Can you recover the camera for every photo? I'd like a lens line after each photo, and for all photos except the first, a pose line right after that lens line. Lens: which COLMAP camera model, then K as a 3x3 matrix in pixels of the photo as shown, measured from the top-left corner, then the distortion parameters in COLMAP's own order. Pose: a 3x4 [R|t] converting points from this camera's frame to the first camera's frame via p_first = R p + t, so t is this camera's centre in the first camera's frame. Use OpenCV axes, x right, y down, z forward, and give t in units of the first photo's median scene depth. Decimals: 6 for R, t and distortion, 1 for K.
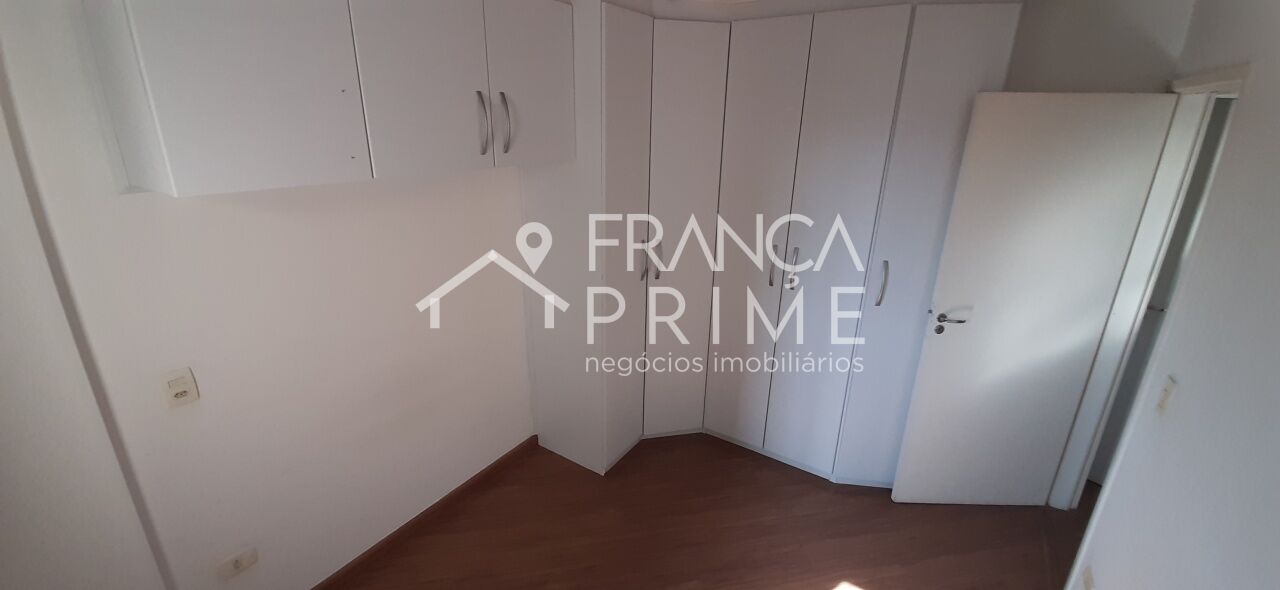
lens RADIAL K [[502.9, 0, 632.2], [0, 502.9, 284.5], [0, 0, 1]] dist [0.025396, -0.015616]
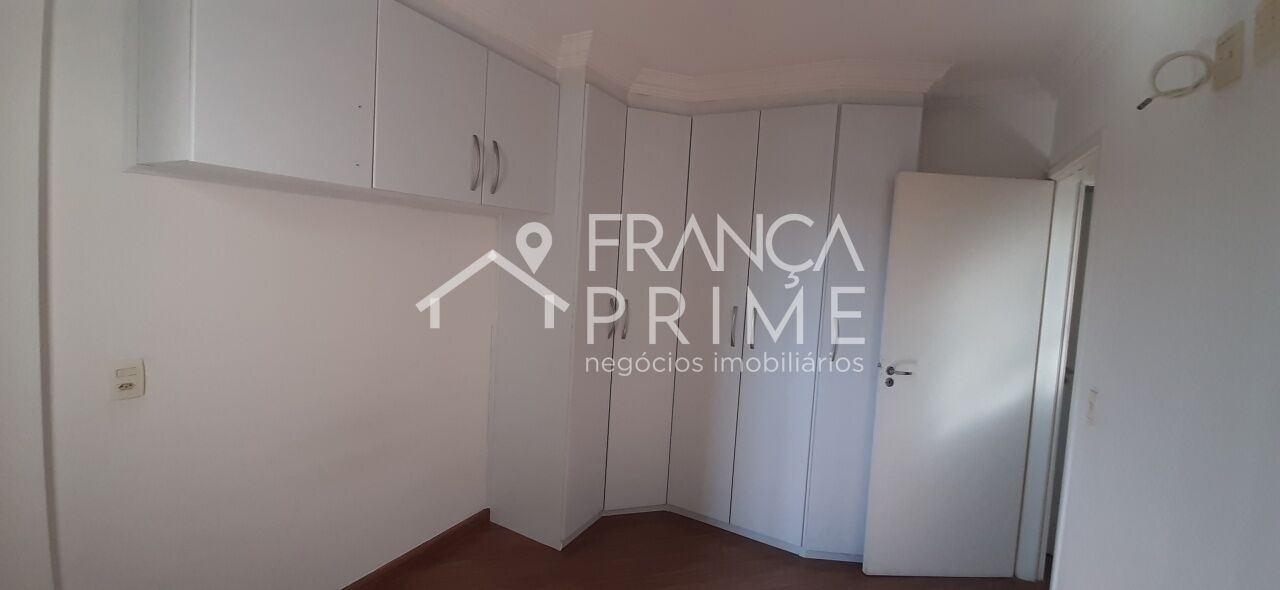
lens RADIAL K [[502.9, 0, 632.2], [0, 502.9, 284.5], [0, 0, 1]] dist [0.025396, -0.015616]
pose [[0.995659, 0.039649, 0.084203, -0.028808], [-0.016982, 0.966925, -0.254495, 0.171305], [-0.091508, 0.251960, 0.963401, -0.024774]]
